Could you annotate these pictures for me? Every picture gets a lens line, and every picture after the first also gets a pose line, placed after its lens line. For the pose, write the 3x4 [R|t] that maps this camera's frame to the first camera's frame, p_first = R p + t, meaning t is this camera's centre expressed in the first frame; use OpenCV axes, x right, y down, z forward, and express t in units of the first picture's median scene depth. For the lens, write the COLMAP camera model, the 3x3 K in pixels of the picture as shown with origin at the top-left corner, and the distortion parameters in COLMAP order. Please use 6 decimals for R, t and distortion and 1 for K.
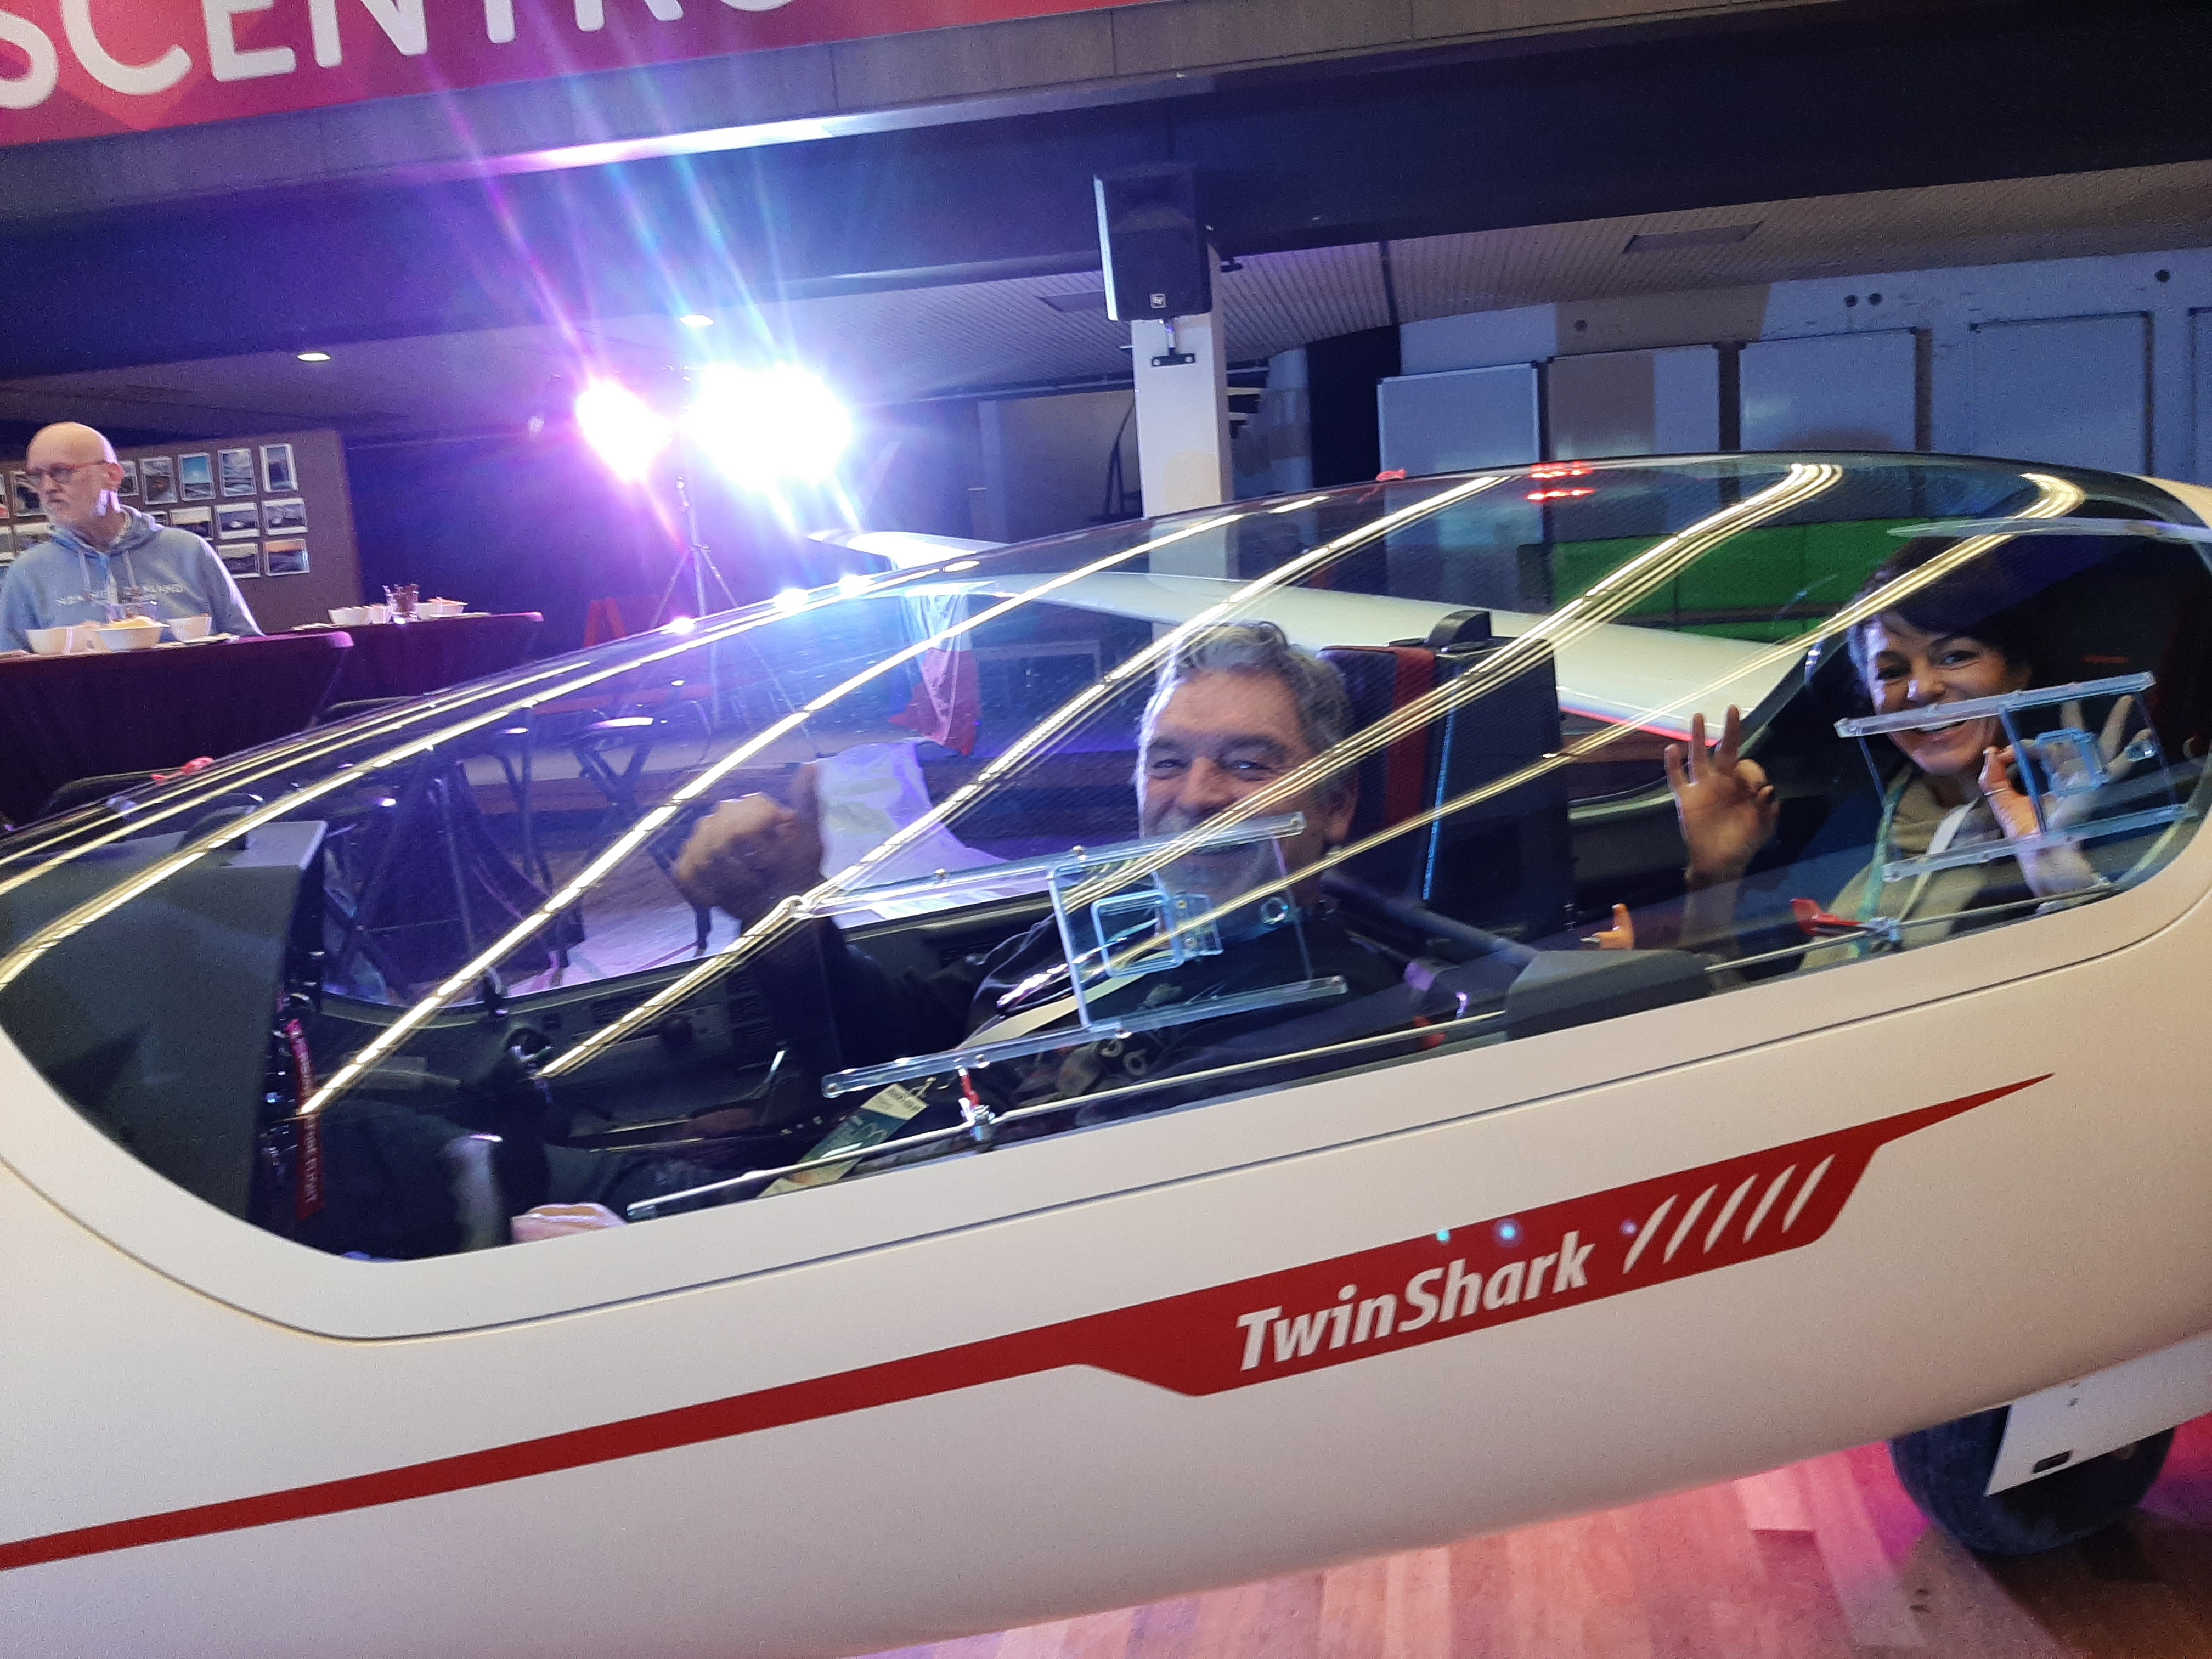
lens RADIAL K [[1801.1, 0, 1063.7], [0, 1801.1, 799.4], [0, 0, 1]] dist [0.071810, -0.090483]
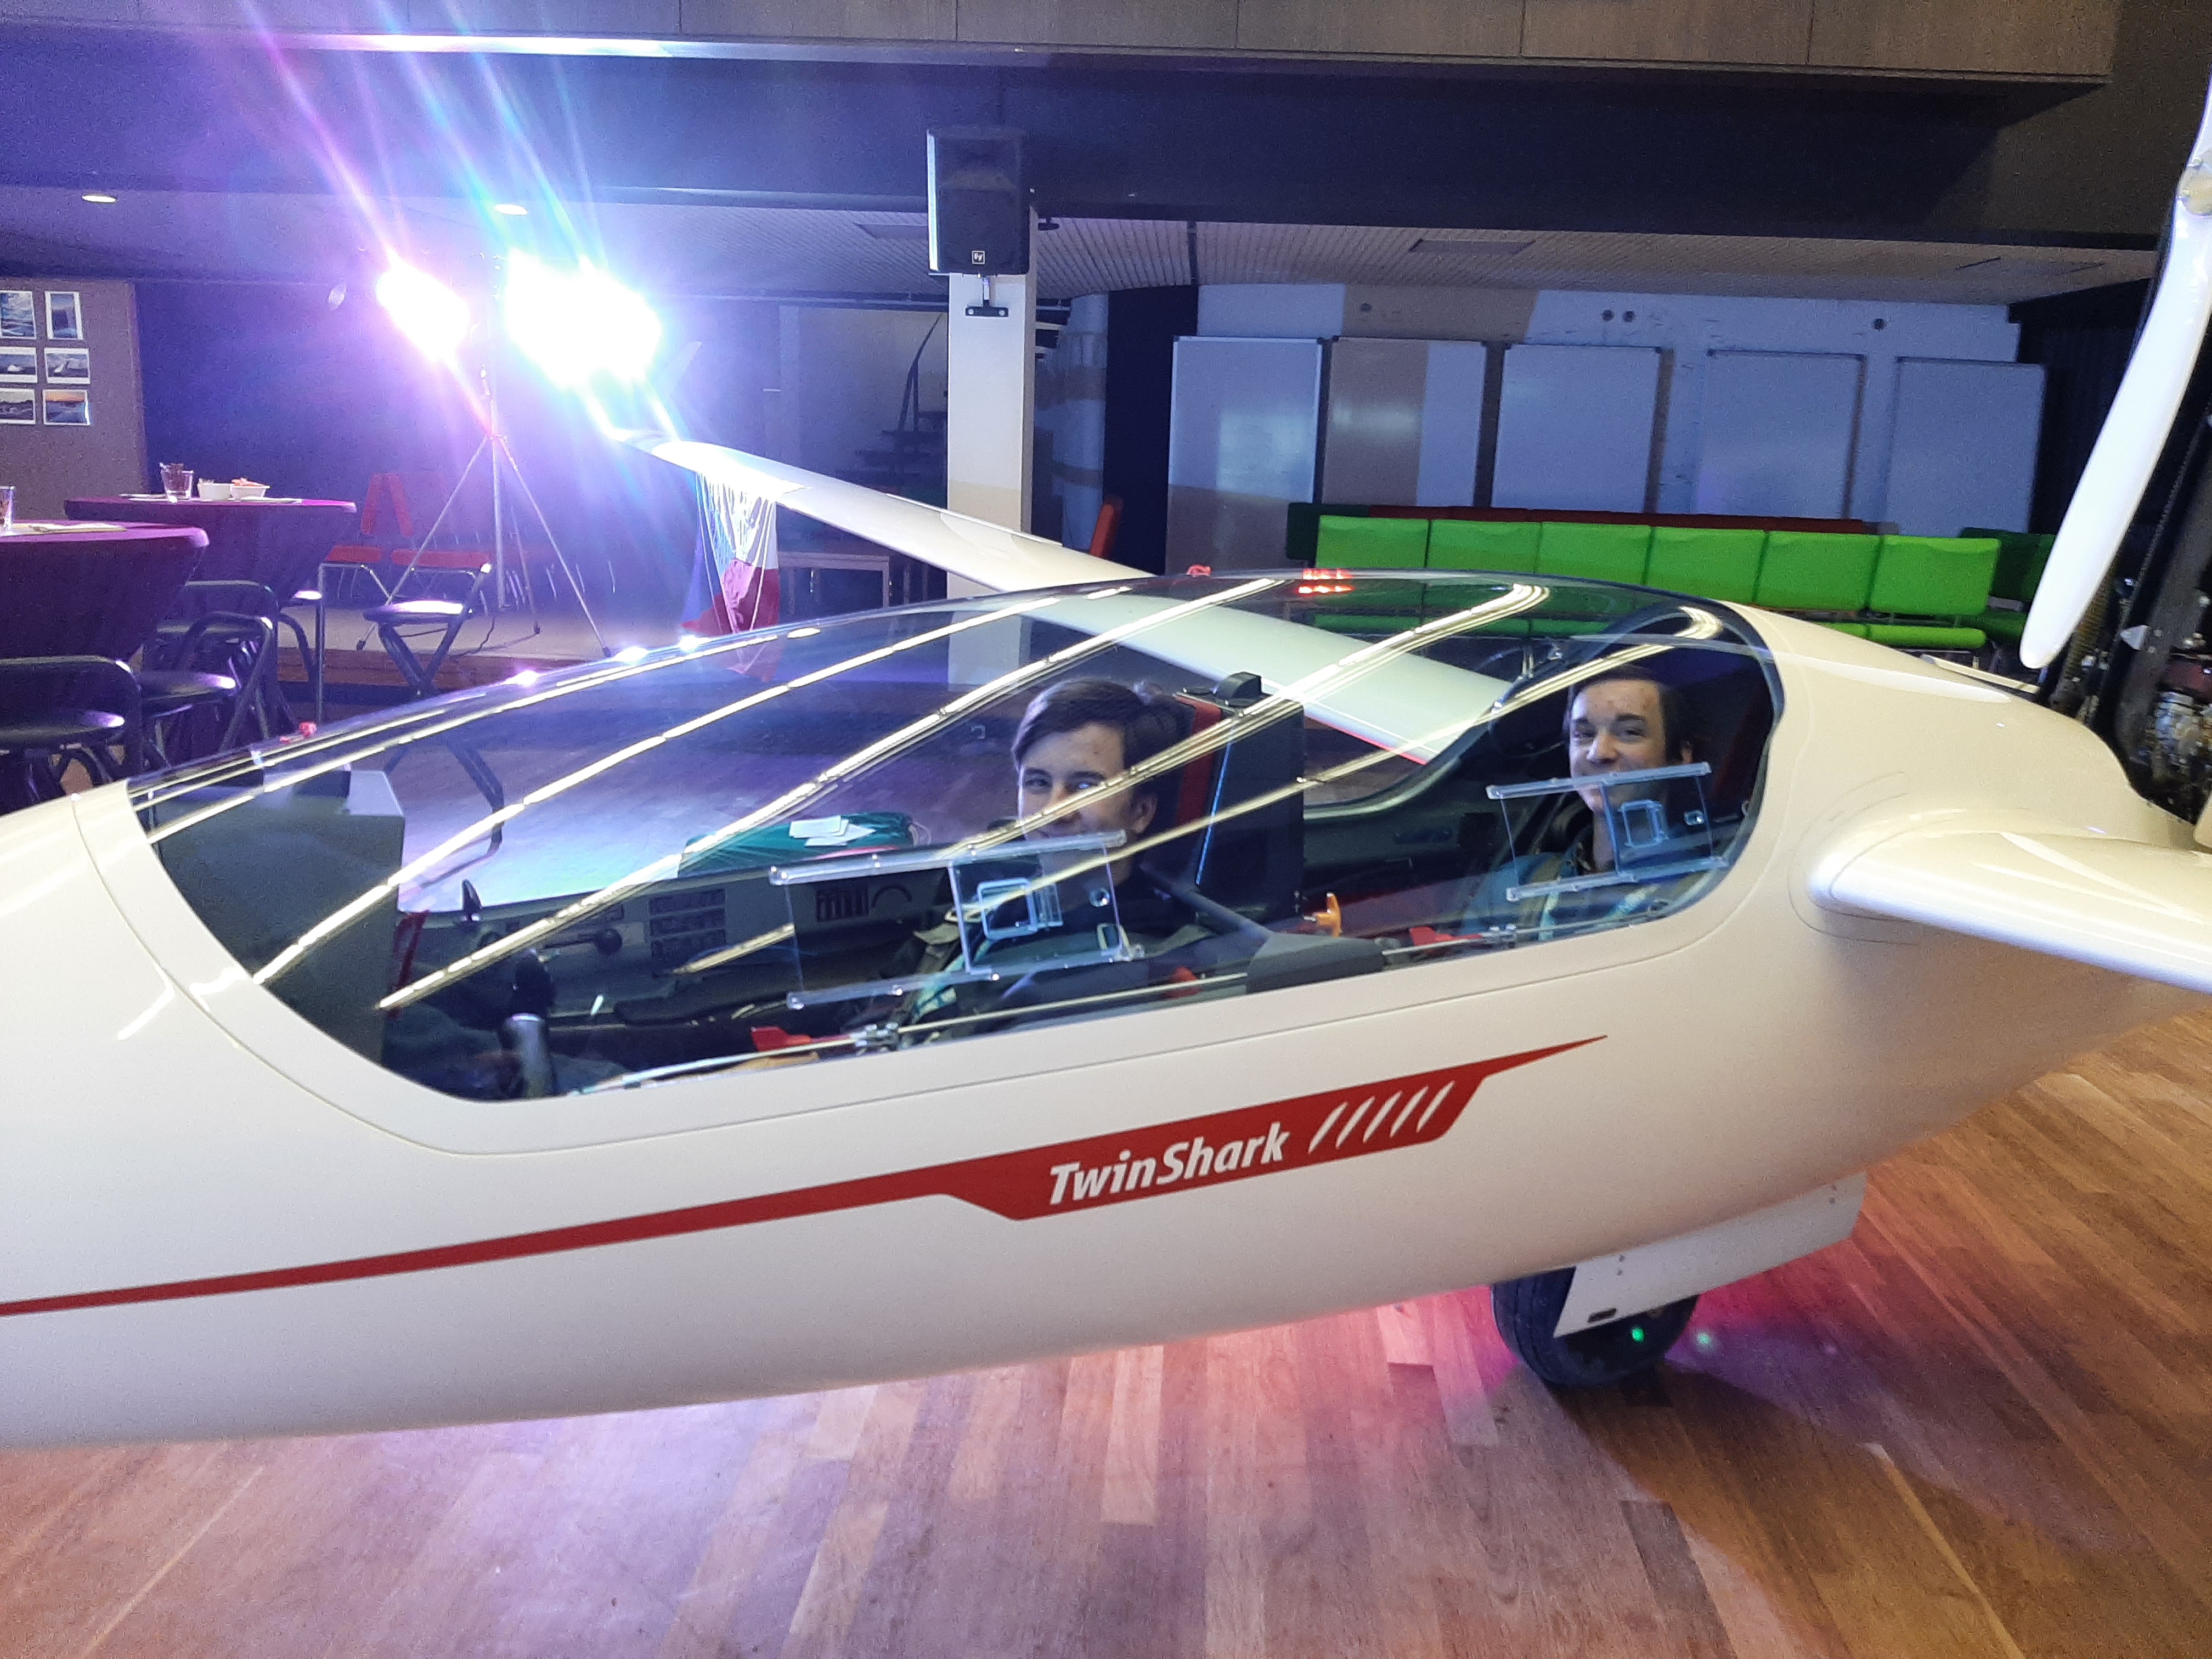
lens RADIAL K [[1801.1, 0, 1077.1], [0, 1801.1, 837.3], [0, 0, 1]] dist [0.071810, -0.090483]
pose [[0.986700, 0.073987, 0.144738, -0.070090], [-0.083779, 0.994506, 0.062764, -0.045209], [-0.139299, -0.074056, 0.987477, -0.261011]]
